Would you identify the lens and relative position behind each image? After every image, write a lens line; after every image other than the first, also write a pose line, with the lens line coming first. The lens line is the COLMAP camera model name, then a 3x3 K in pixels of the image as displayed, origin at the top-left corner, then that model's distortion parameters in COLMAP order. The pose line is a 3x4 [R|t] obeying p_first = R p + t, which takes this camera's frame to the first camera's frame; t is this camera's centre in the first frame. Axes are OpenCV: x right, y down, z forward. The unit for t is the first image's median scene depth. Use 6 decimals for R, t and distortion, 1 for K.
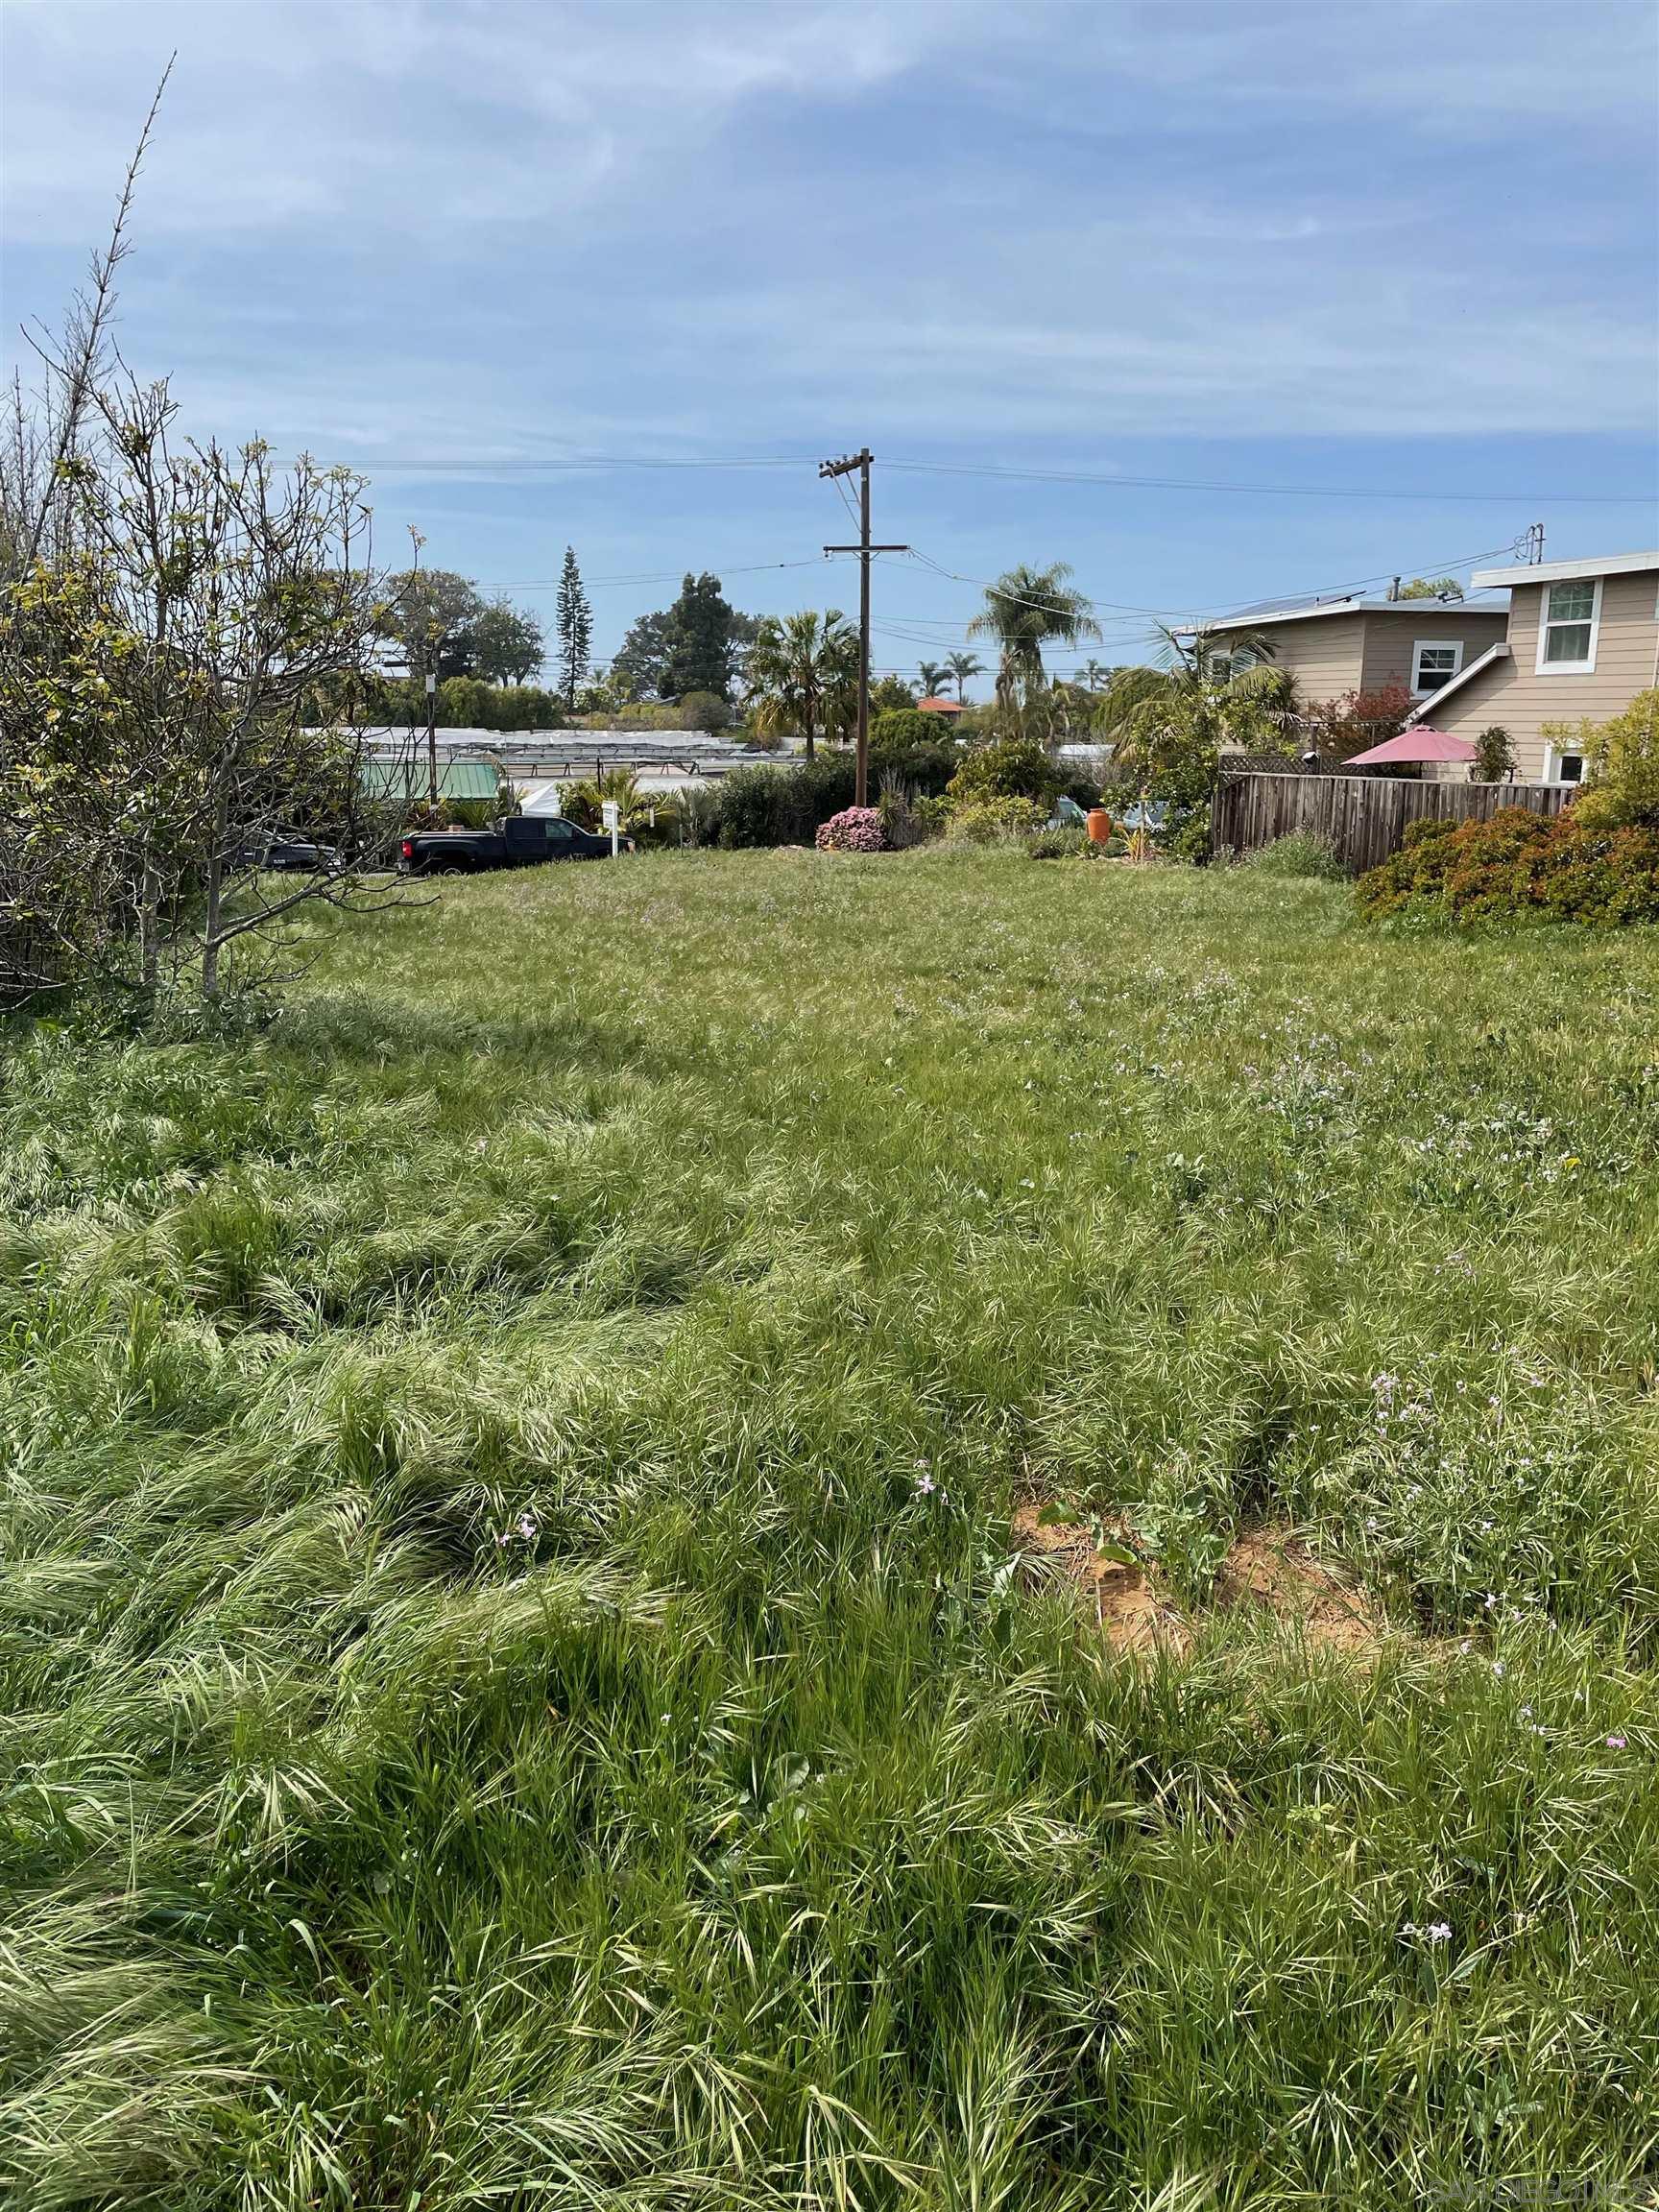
lens RADIAL K [[1661.6, 0, 829.5], [0, 1661.6, 1106.0], [0, 0, 1]] dist [0.109619, -0.135624]
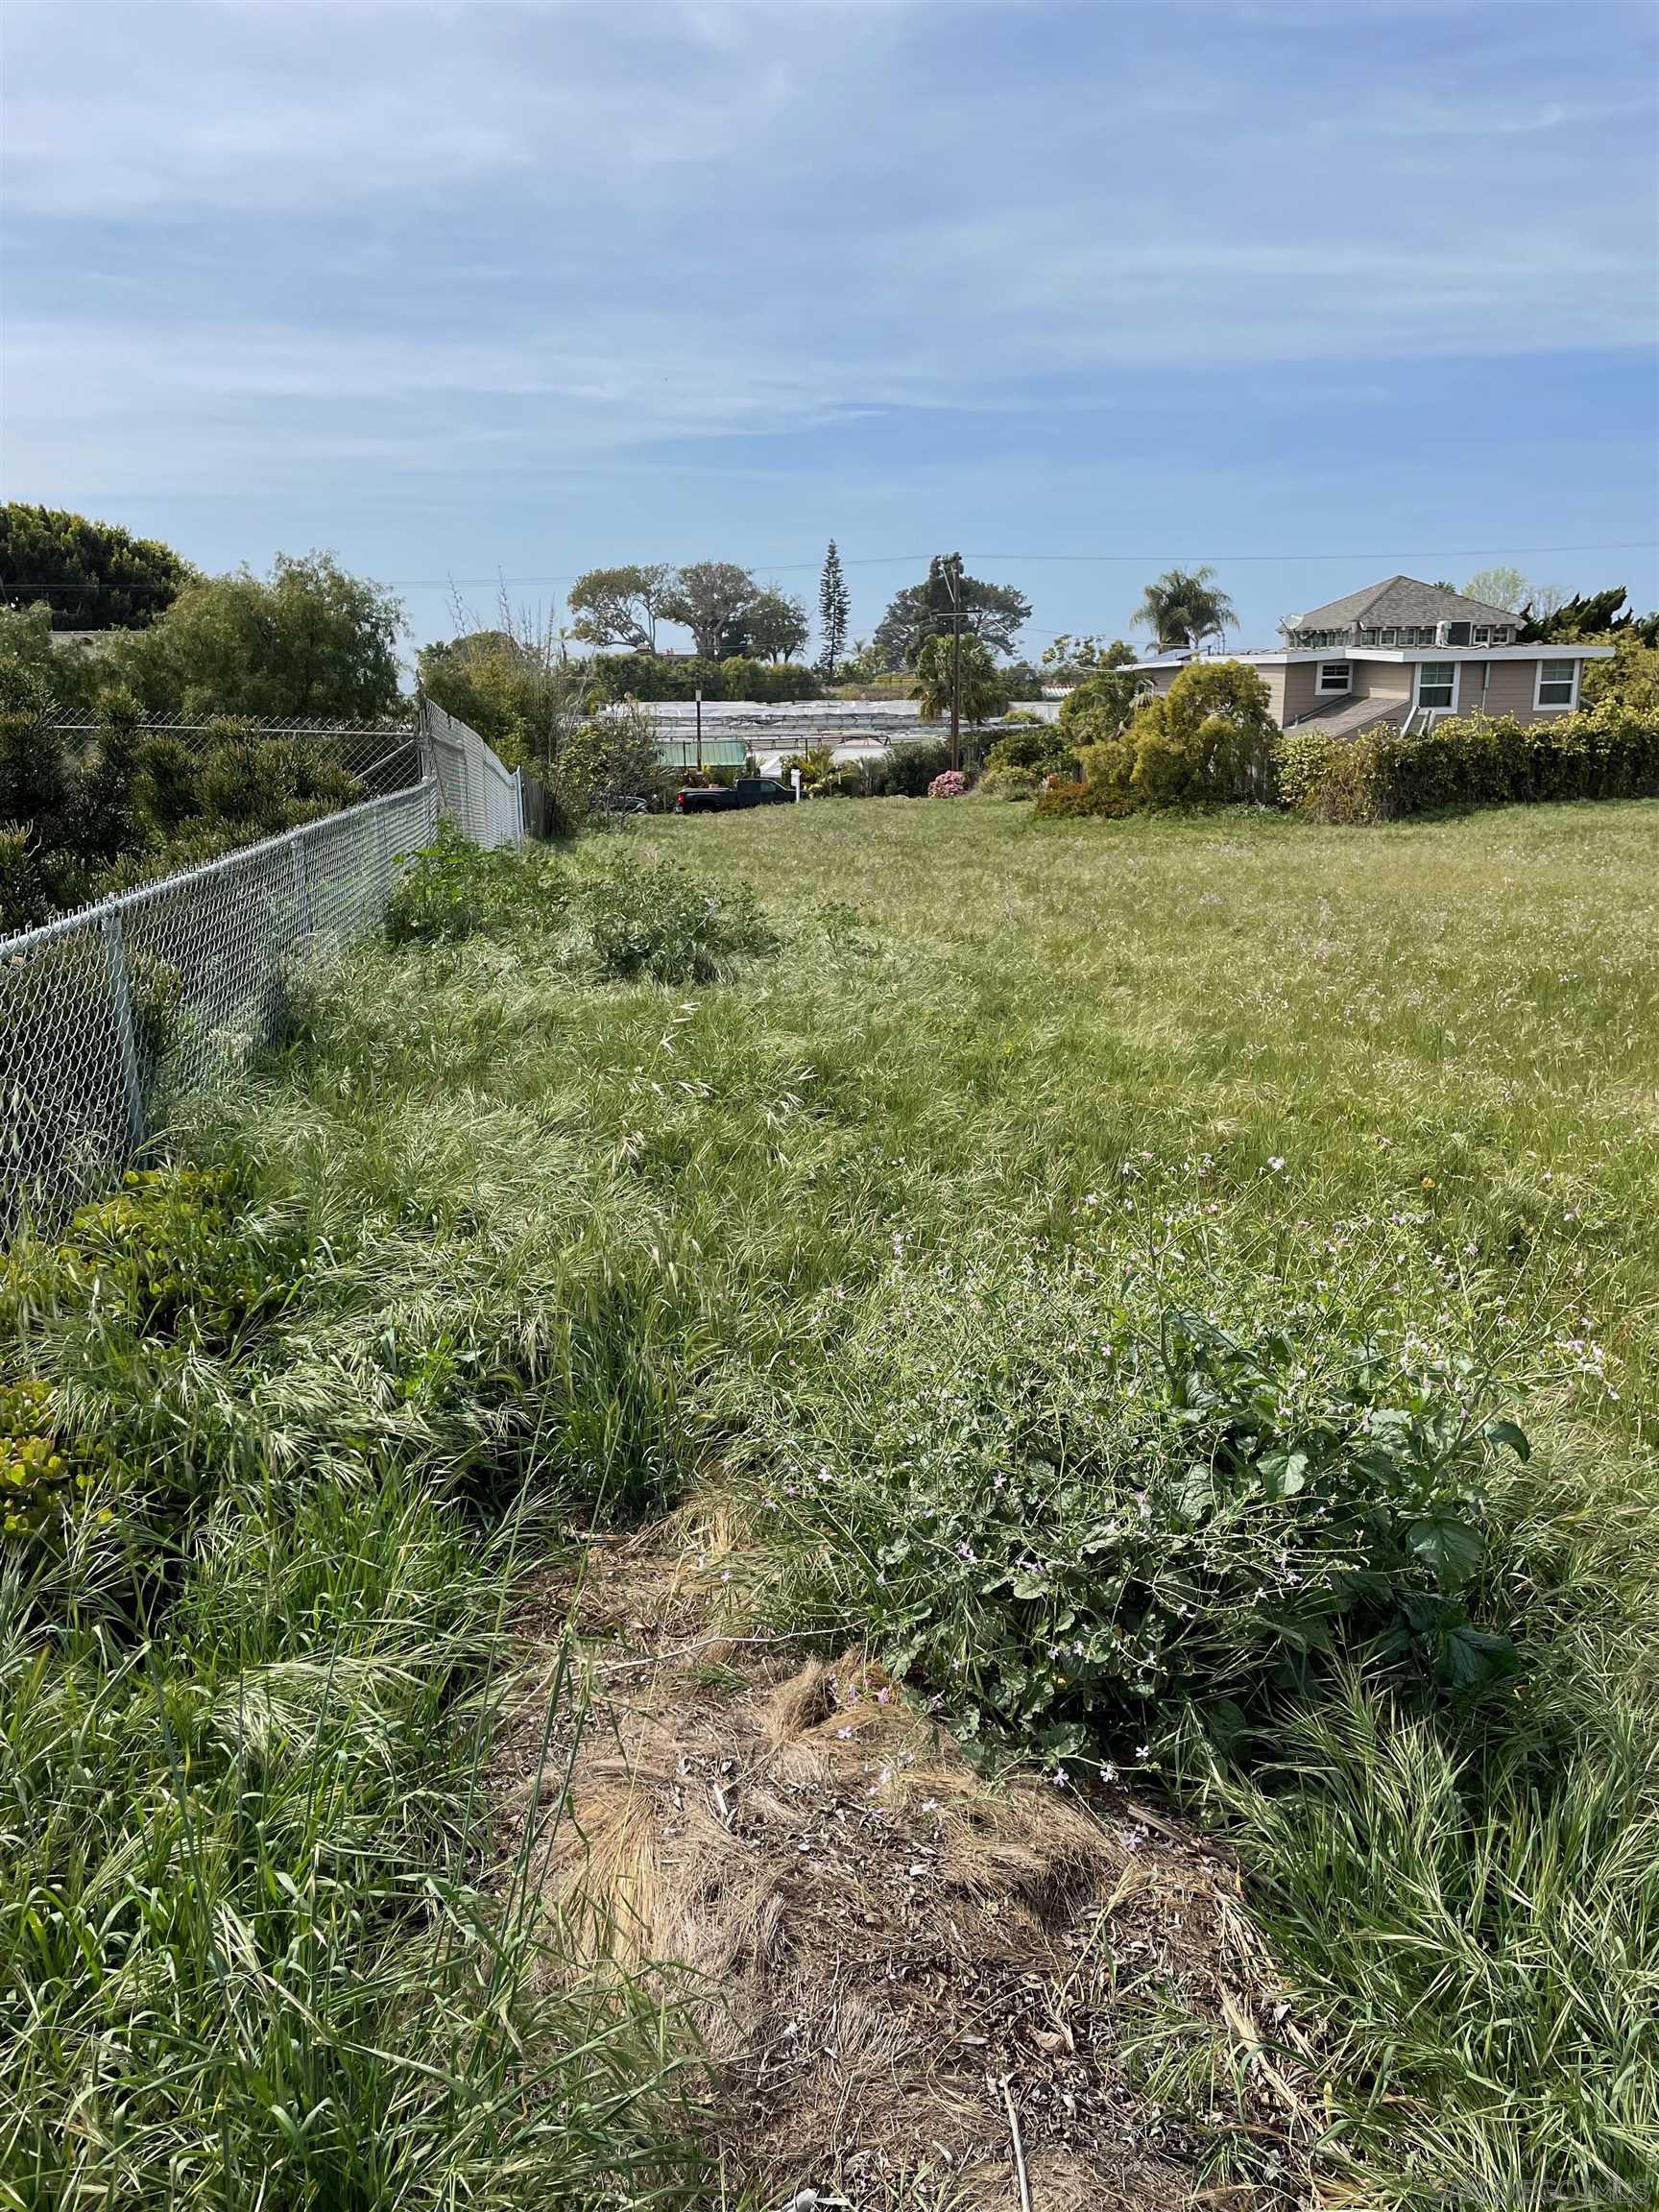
lens RADIAL K [[1633.7, 0, 841.2], [0, 1633.7, 1108.1], [0, 0, 1]] dist [0.120817, -0.208454]
pose [[0.987762, 0.025450, -0.153879, 0.059164], [-0.020710, 0.999263, 0.032331, 0.035236], [0.154588, -0.028749, 0.987561, -0.215445]]
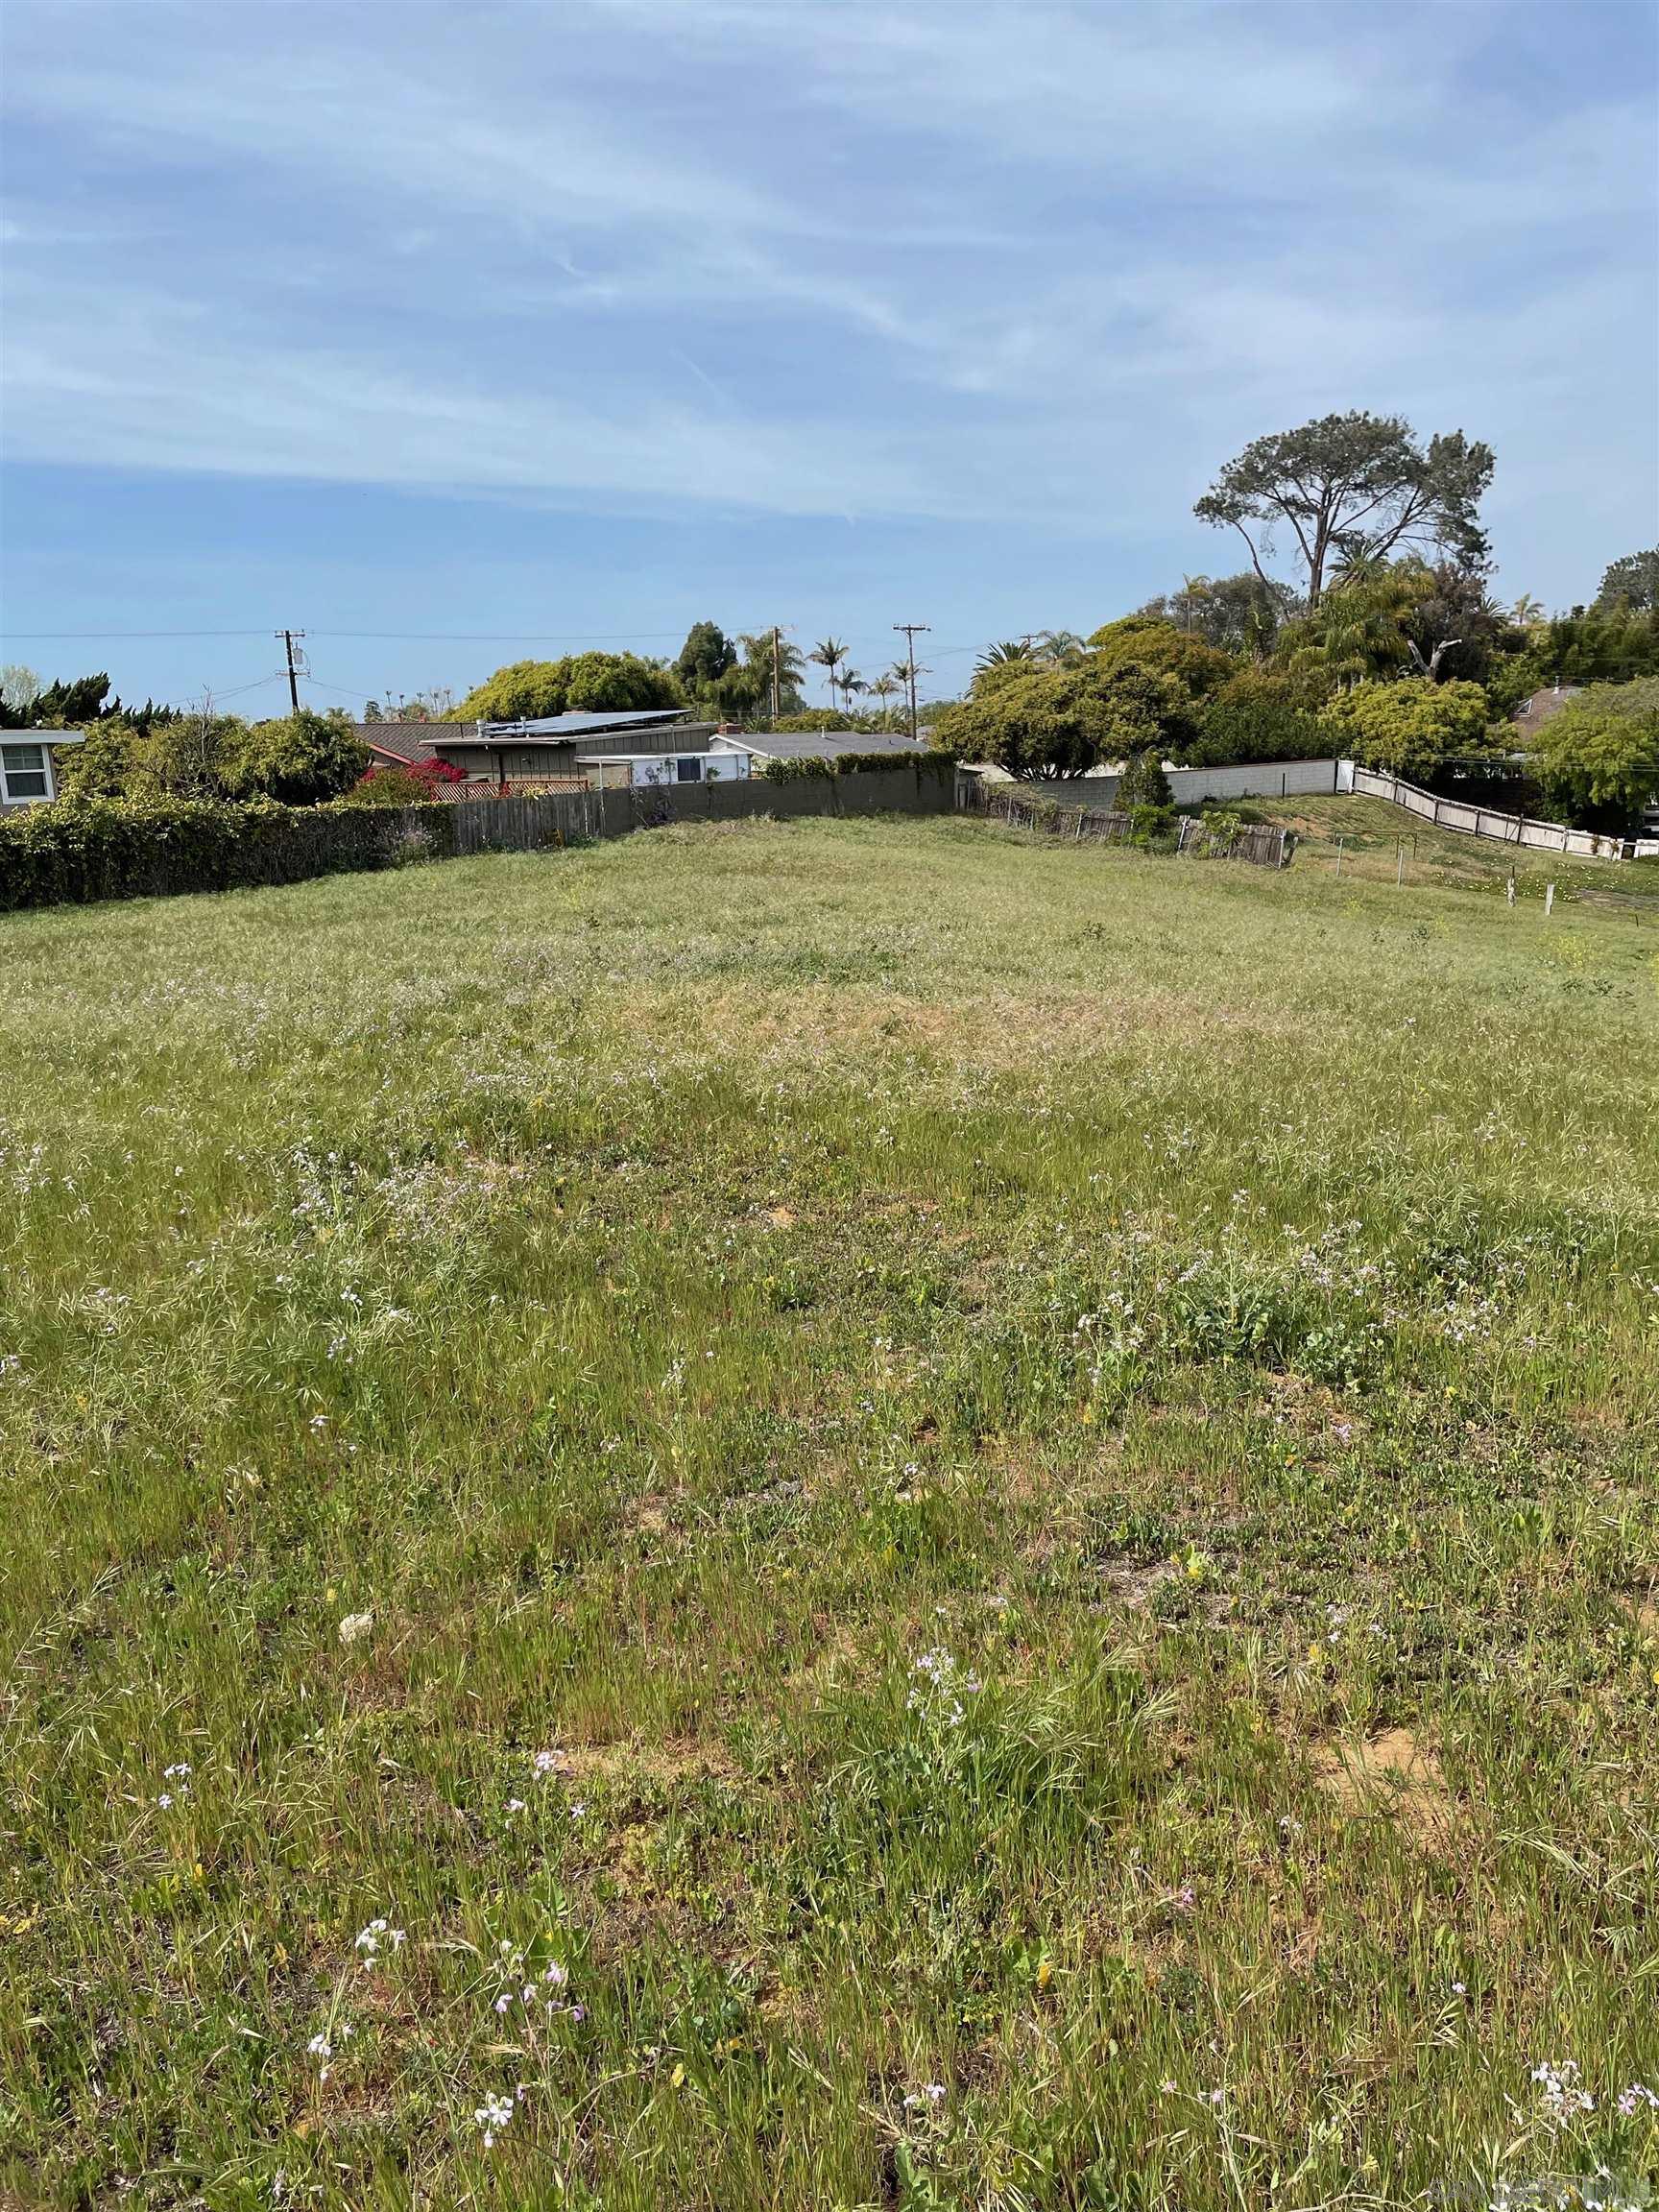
lens RADIAL K [[1648.1, 0, 848.3], [0, 1648.1, 1101.2], [0, 0, 1]] dist [0.089440, -0.125269]
pose [[0.795841, -0.154163, 0.585552, 0.083648], [0.168996, 0.985170, 0.029686, 0.028802], [-0.581444, 0.075330, 0.810091, -0.171448]]
